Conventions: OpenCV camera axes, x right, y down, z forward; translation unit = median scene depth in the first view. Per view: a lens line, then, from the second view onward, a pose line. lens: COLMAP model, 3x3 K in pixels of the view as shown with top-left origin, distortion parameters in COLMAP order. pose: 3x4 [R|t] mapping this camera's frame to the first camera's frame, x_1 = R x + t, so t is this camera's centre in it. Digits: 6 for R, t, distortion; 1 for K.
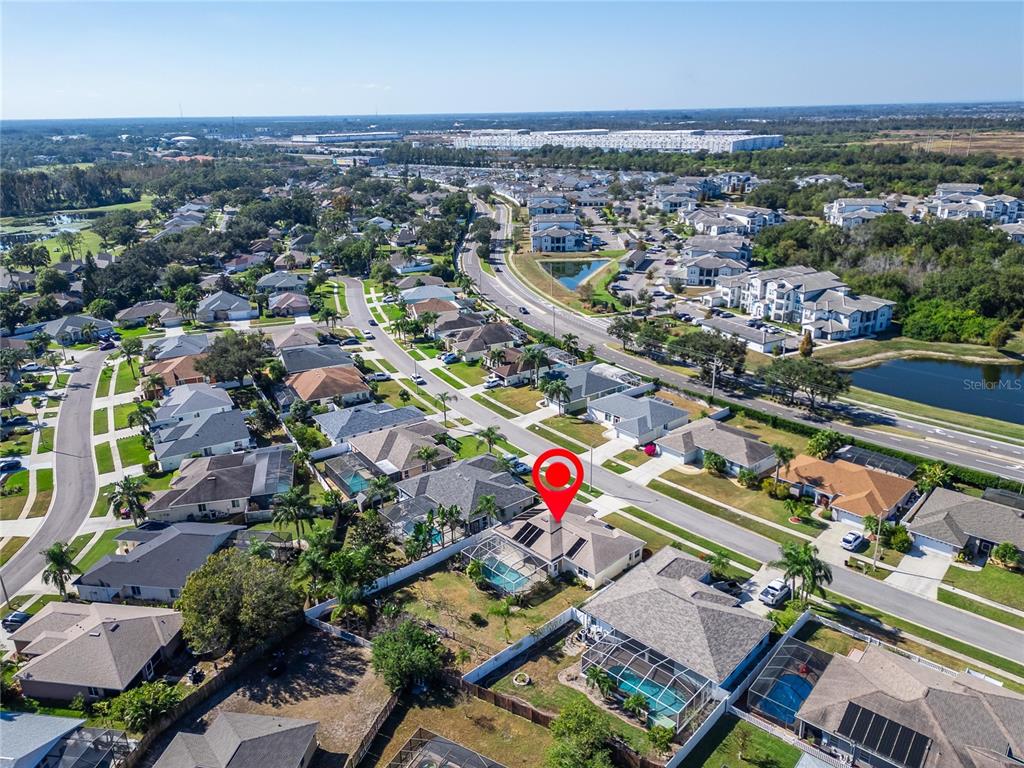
lens RADIAL K [[733.1, 0, 505.4], [0, 733.1, 383.9], [0, 0, 1]] dist [0.112162, -0.135808]
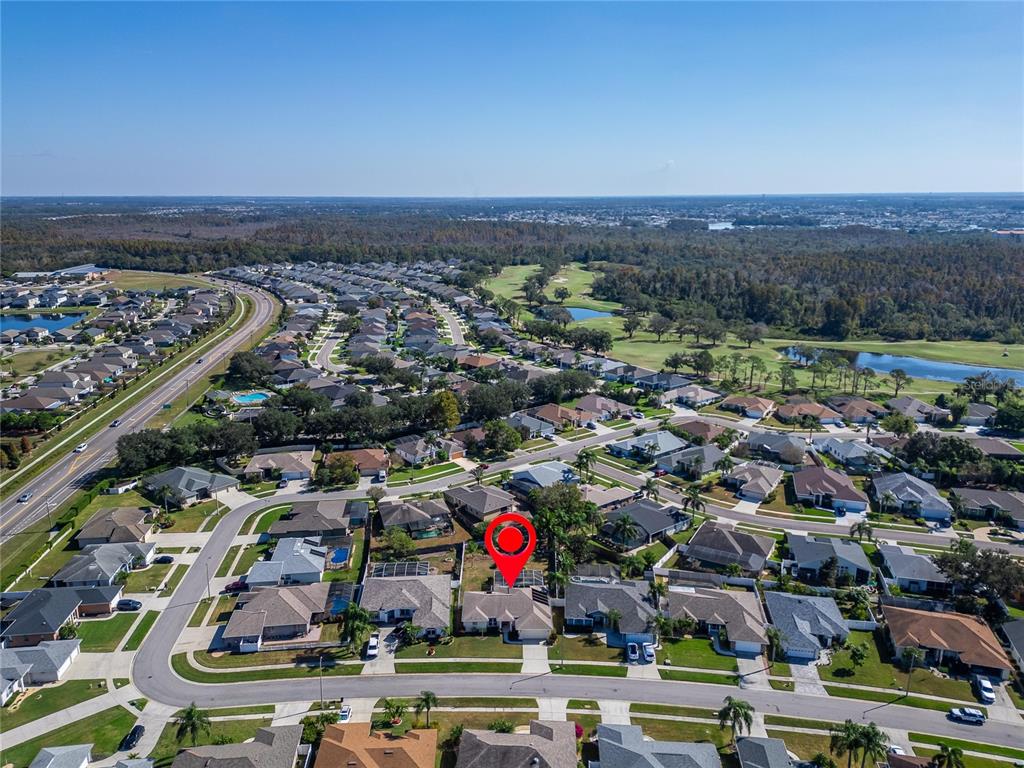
lens RADIAL K [[733.1, 0, 505.4], [0, 733.1, 383.9], [0, 0, 1]] dist [0.112162, -0.135808]
pose [[-0.683370, 0.202695, -0.701370, 1.000956], [-0.237565, 0.846665, 0.476153, -0.832662], [0.690339, 0.492010, -0.530432, 1.537088]]
